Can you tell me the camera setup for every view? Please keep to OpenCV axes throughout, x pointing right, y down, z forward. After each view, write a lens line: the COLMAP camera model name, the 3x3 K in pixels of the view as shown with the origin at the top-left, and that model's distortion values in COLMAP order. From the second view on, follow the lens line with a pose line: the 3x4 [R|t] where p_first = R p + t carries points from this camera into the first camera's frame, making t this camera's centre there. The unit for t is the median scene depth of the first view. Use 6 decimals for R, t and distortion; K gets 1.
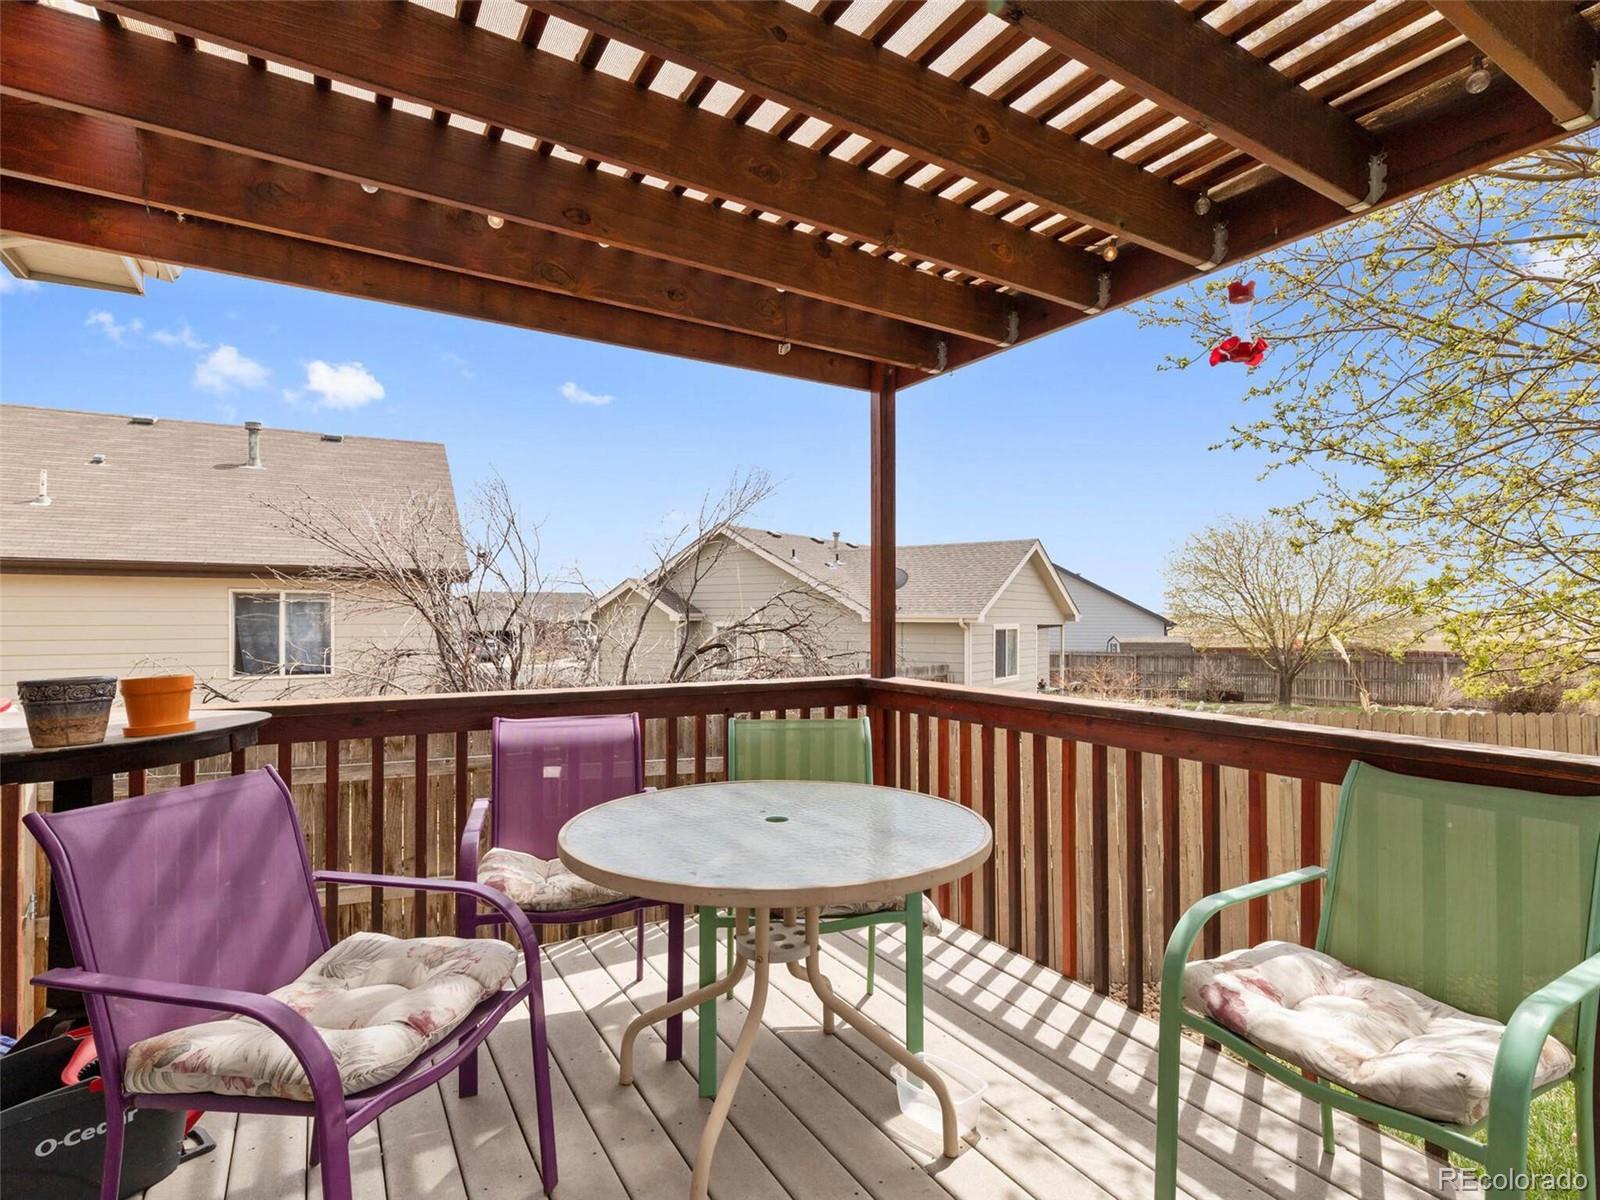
lens RADIAL K [[811.3, 0, 805.3], [0, 811.3, 599.9], [0, 0, 1]] dist [0.010296, -0.002263]
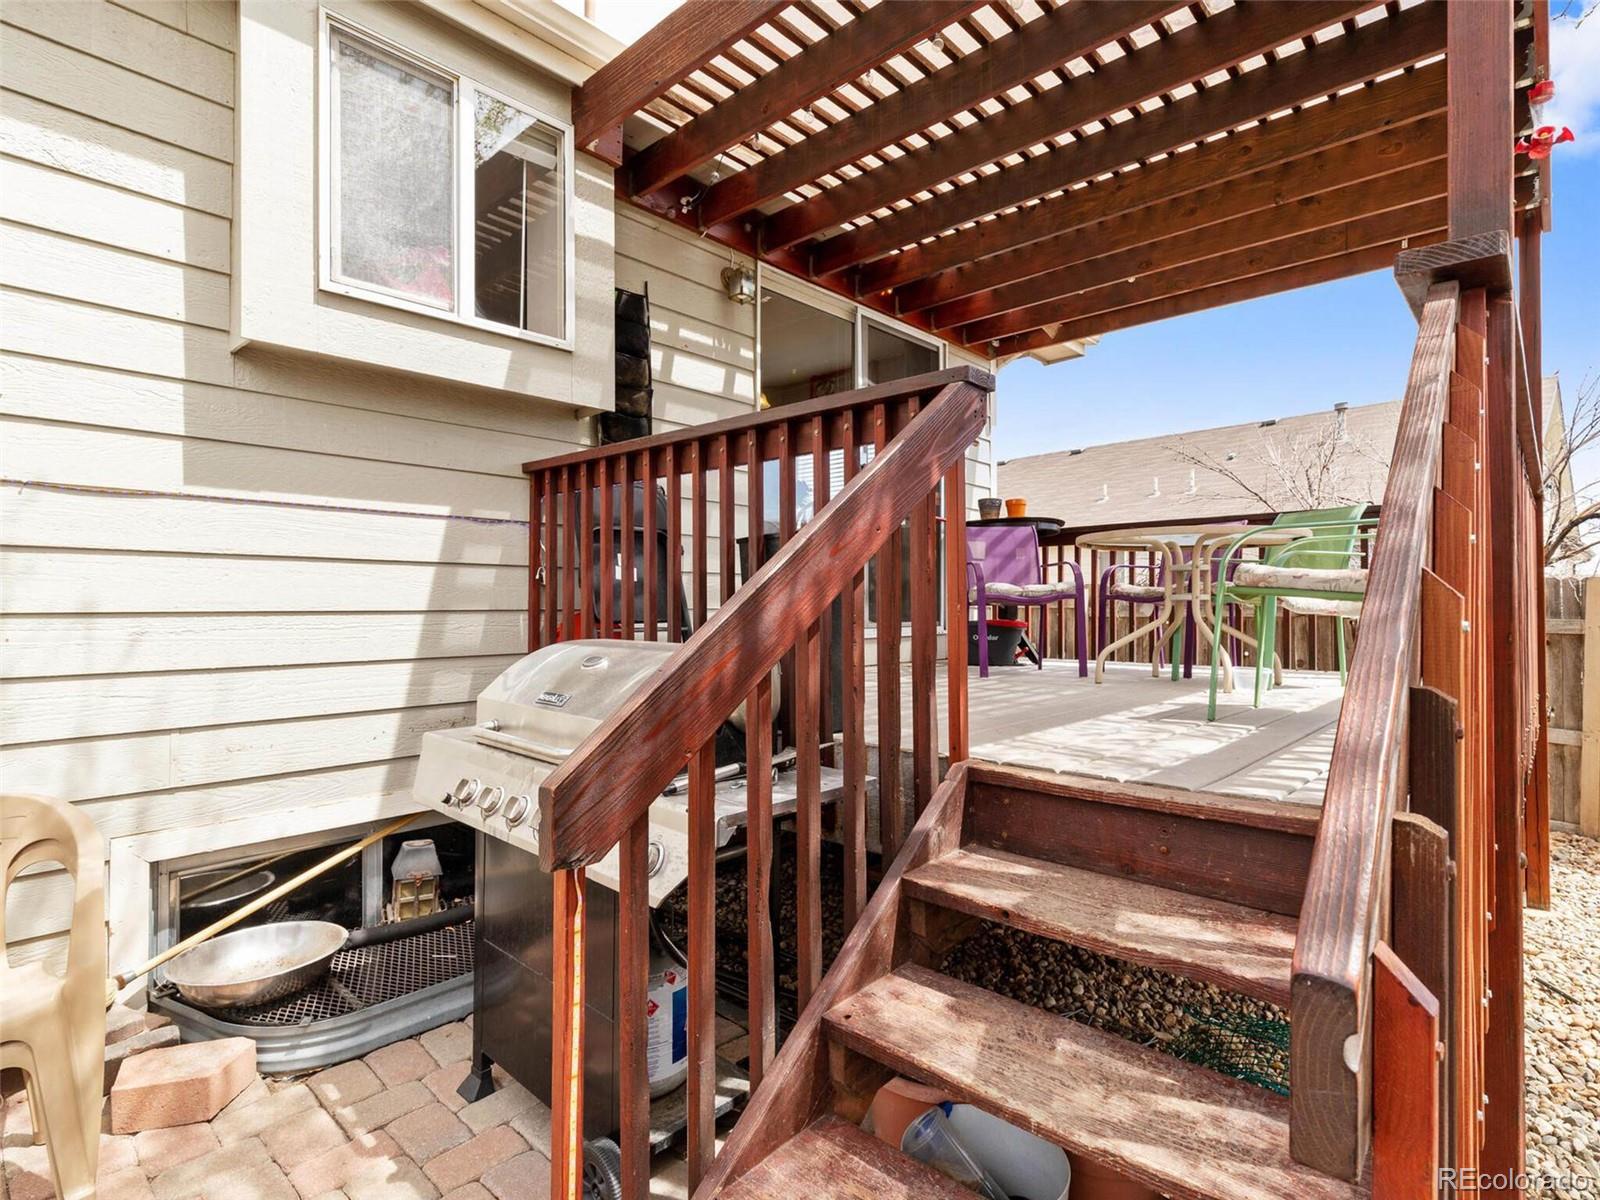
lens RADIAL K [[811.3, 0, 801.3], [0, 811.3, 603.1], [0, 0, 1]] dist [0.010296, -0.002263]
pose [[0.264579, -0.007373, -0.964336, 1.073900], [0.013399, 0.999902, -0.003969, 0.281870], [0.964271, -0.011871, 0.264652, -0.299065]]
